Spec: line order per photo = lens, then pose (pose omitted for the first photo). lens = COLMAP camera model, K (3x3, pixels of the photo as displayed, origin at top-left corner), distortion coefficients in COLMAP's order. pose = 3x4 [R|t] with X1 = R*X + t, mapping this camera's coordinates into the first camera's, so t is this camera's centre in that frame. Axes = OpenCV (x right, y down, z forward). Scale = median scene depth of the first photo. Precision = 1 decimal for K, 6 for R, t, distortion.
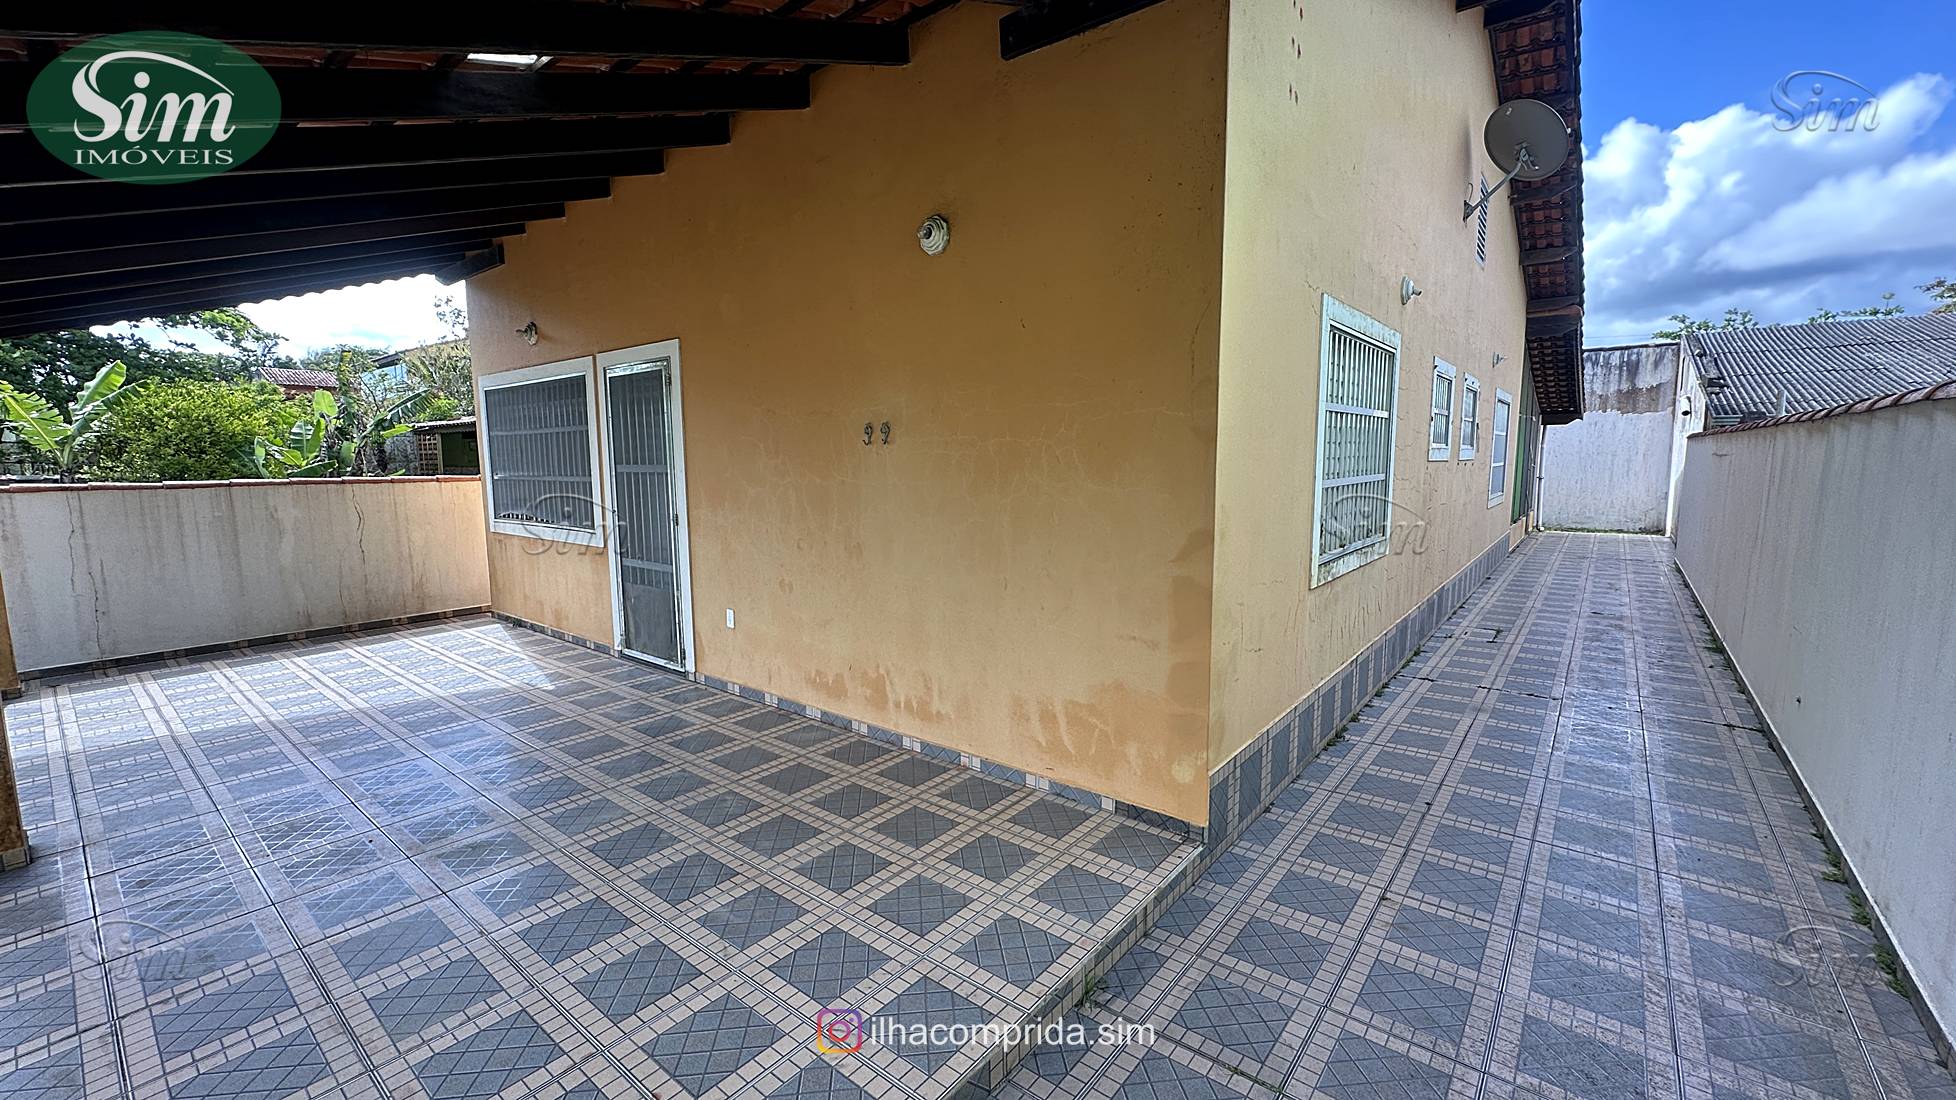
lens RADIAL K [[779.7, 0, 970.1], [0, 779.7, 556.8], [0, 0, 1]] dist [-0.000632, 0.000318]
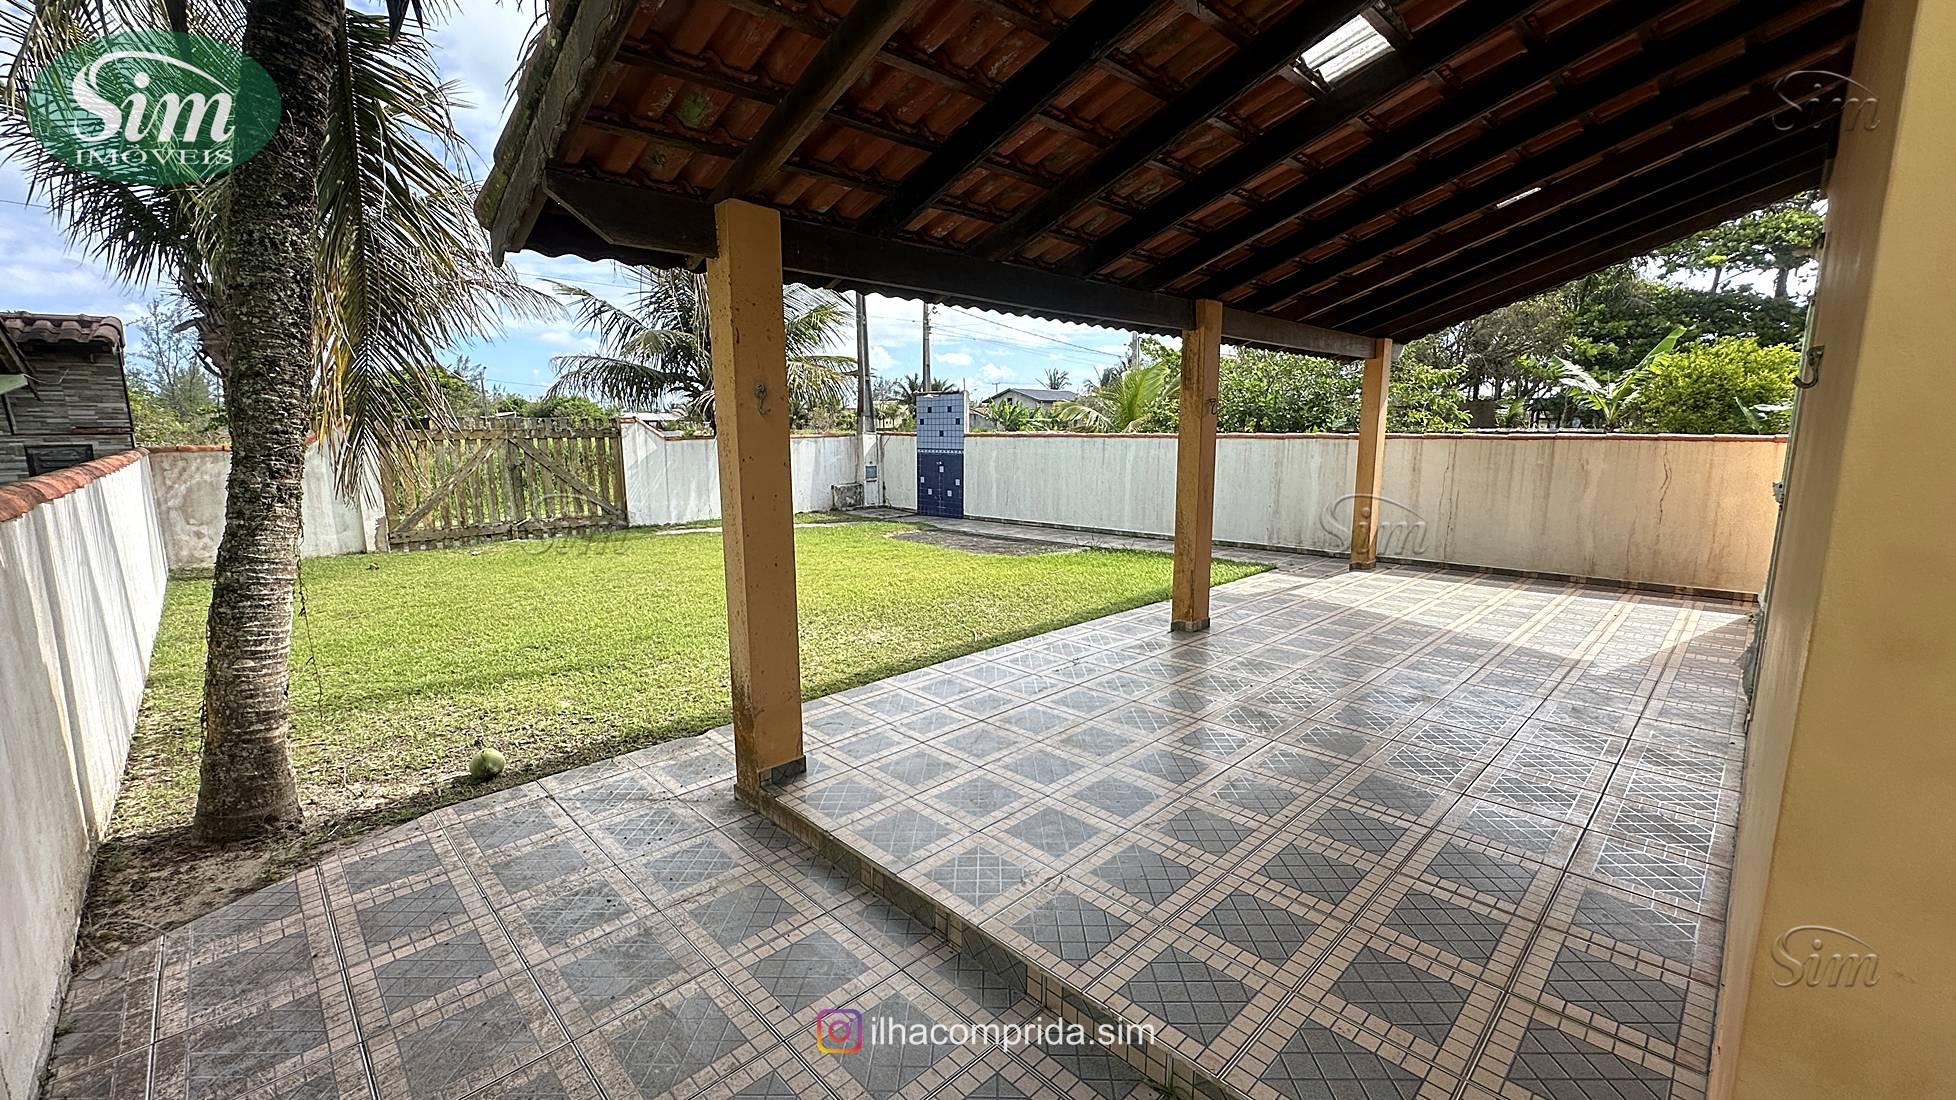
lens RADIAL K [[779.7, 0, 977.6], [0, 779.7, 550.0], [0, 0, 1]] dist [-0.000632, 0.000318]
pose [[-0.110147, 0.167176, -0.979755, 0.336567], [-0.118248, 0.976548, 0.179923, -0.040771], [0.986856, 0.135672, -0.087796, 0.303349]]
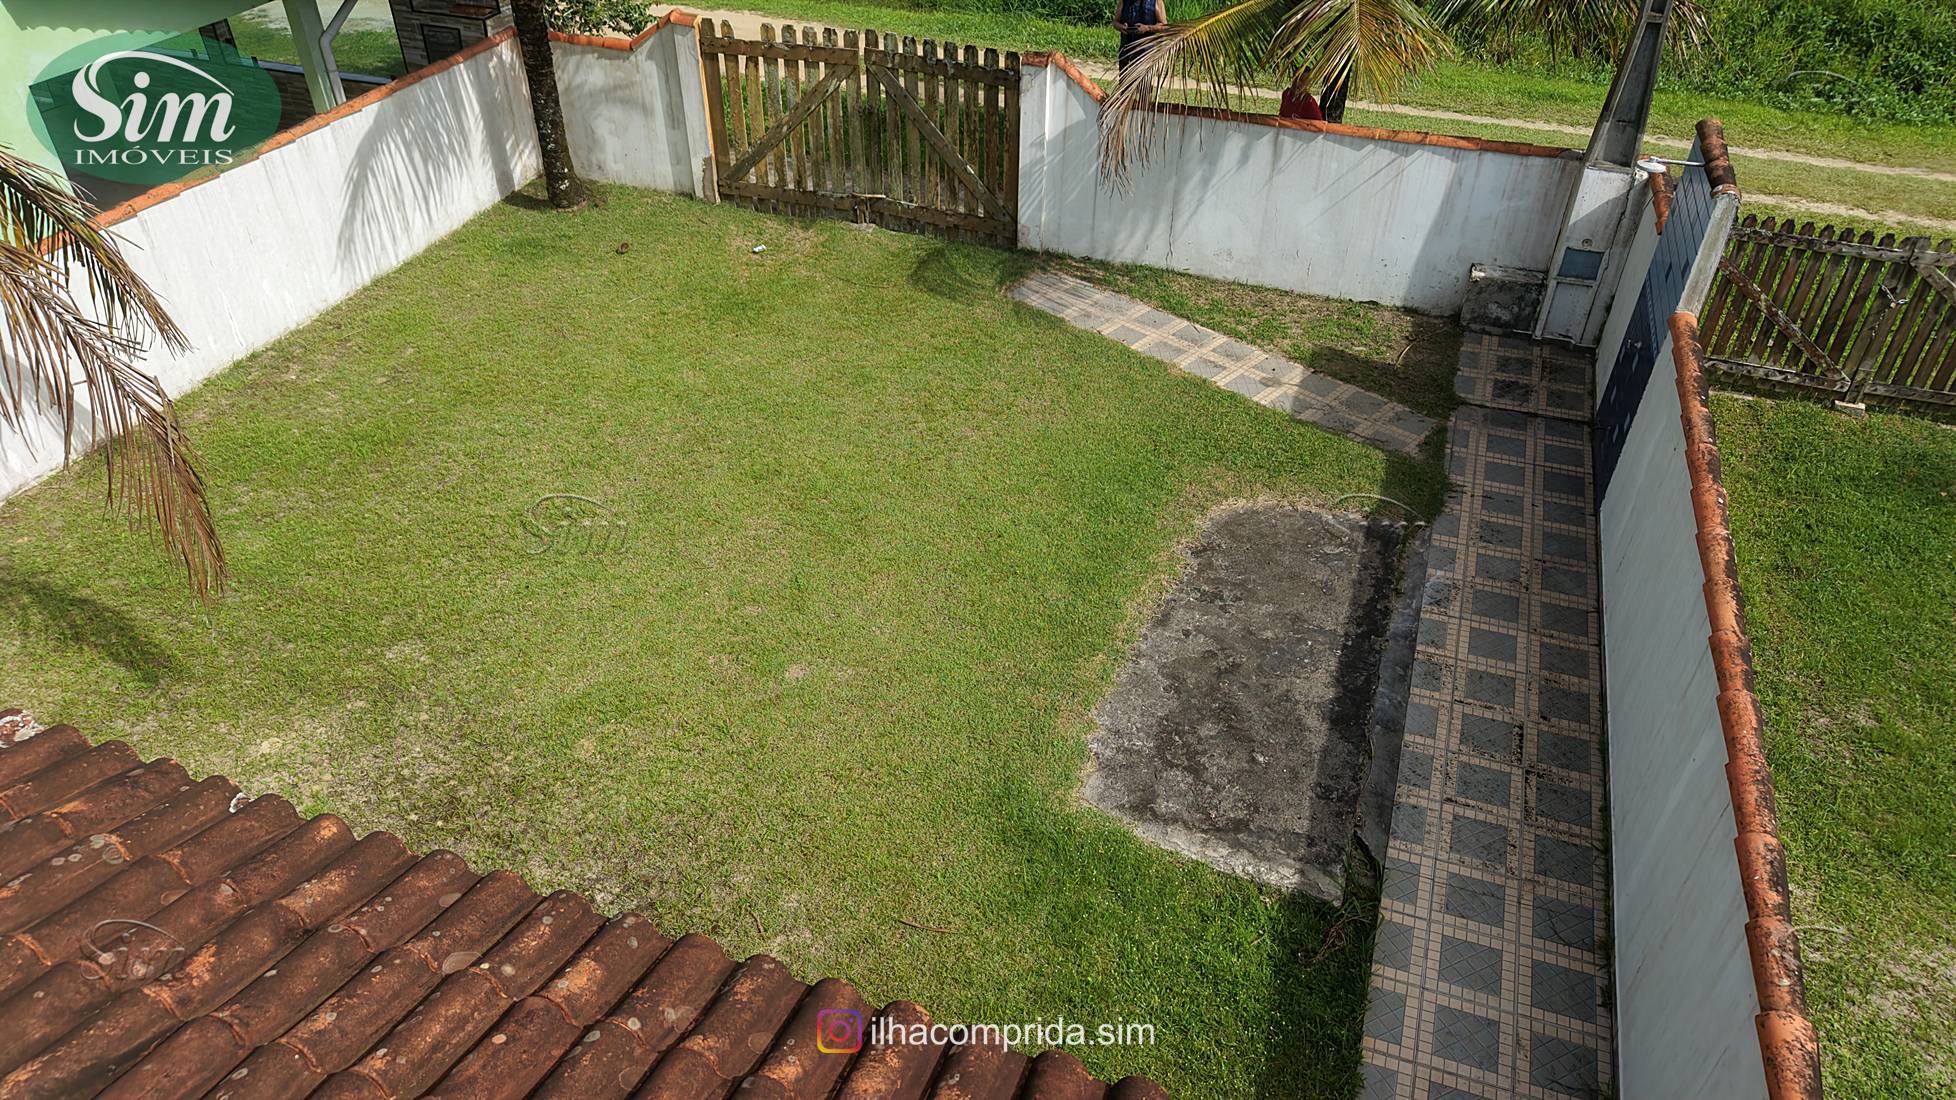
lens RADIAL K [[1308.1, 0, 978.7], [0, 1308.1, 549.7], [0, 0, 1]] dist [0.026036, -0.021584]
pose [[-0.943355, 0.204206, -0.261500, -0.896213], [-0.038228, 0.716011, 0.697042, -0.661680], [0.329577, 0.667554, -0.667645, 0.808662]]
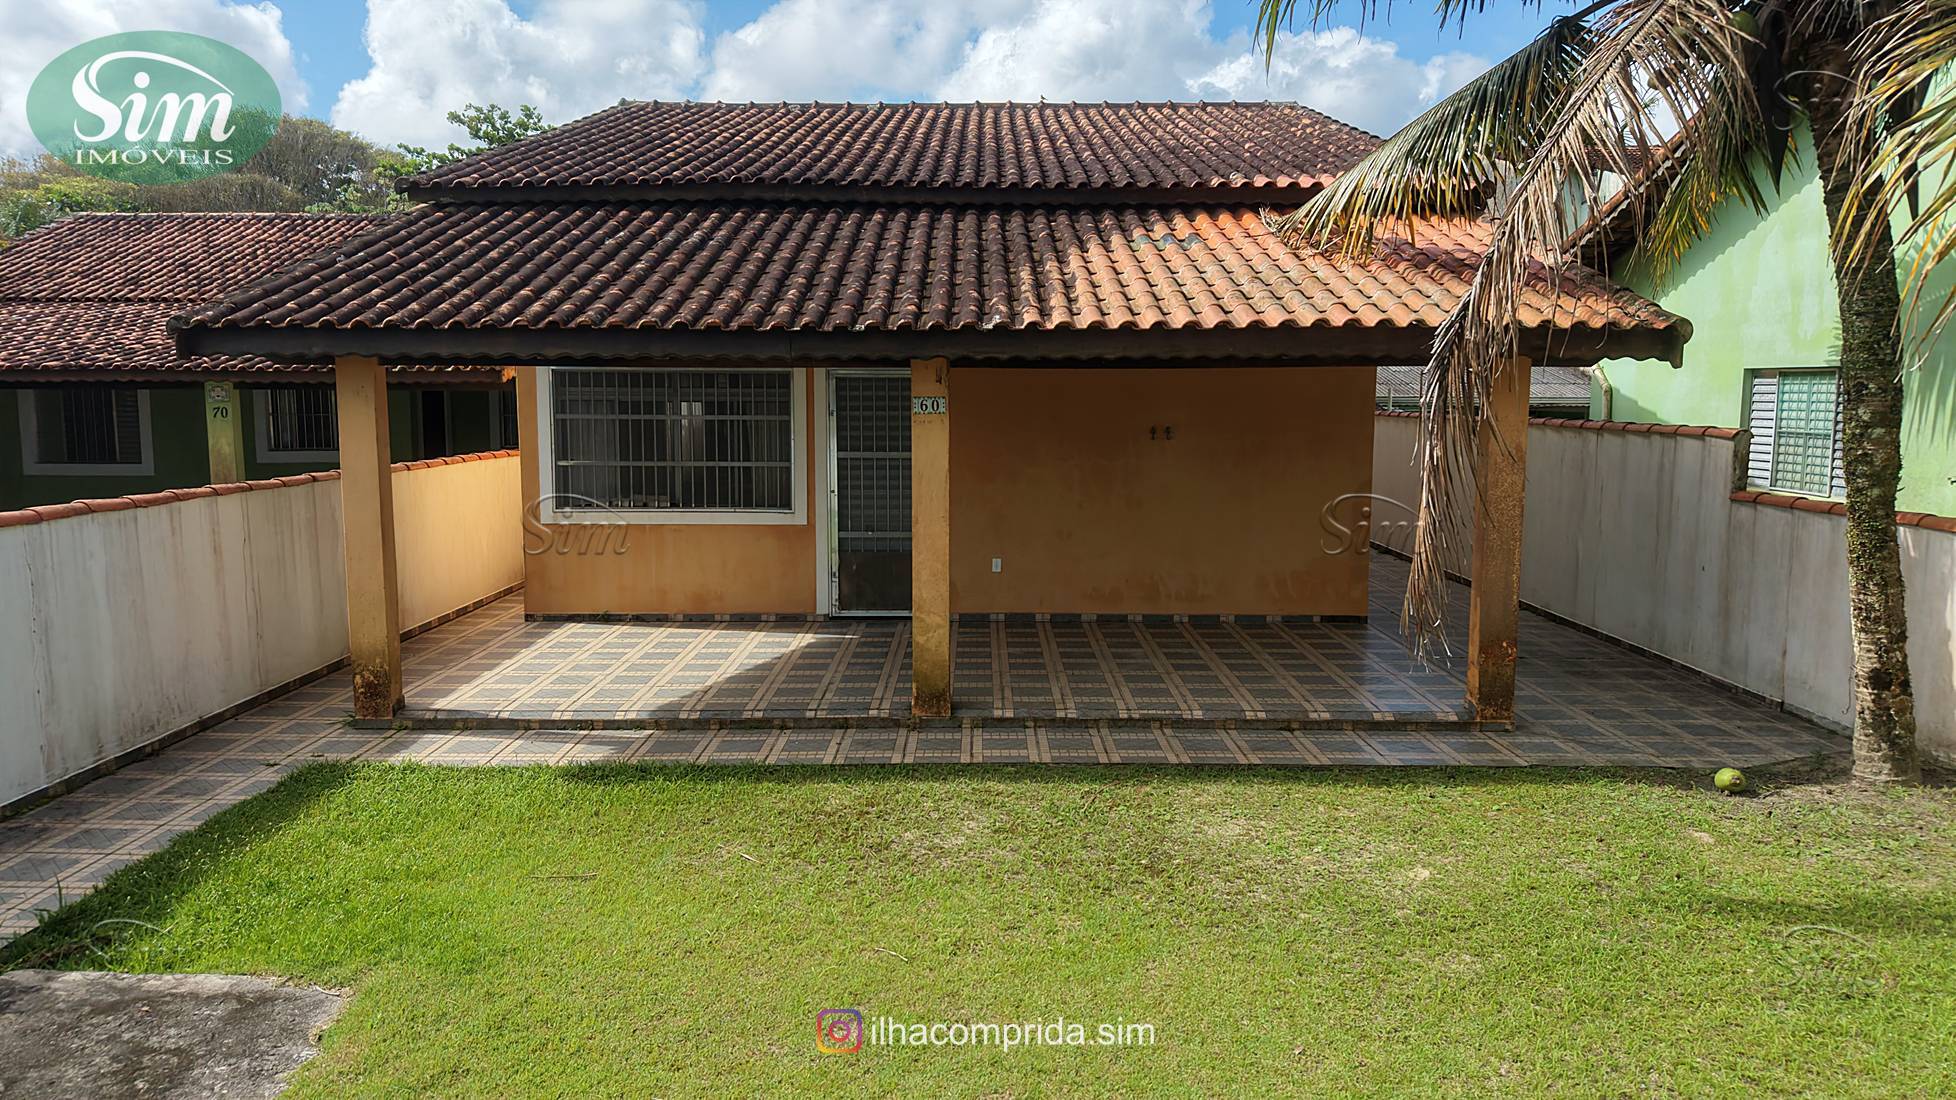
lens RADIAL K [[1308.1, 0, 972.3], [0, 1308.1, 538.4], [0, 0, 1]] dist [0.026036, -0.021584]
pose [[0.777777, -0.060309, 0.625640, -1.405040], [0.071062, 0.997441, 0.007807, 0.010118], [-0.624510, 0.038387, 0.780073, -0.589323]]
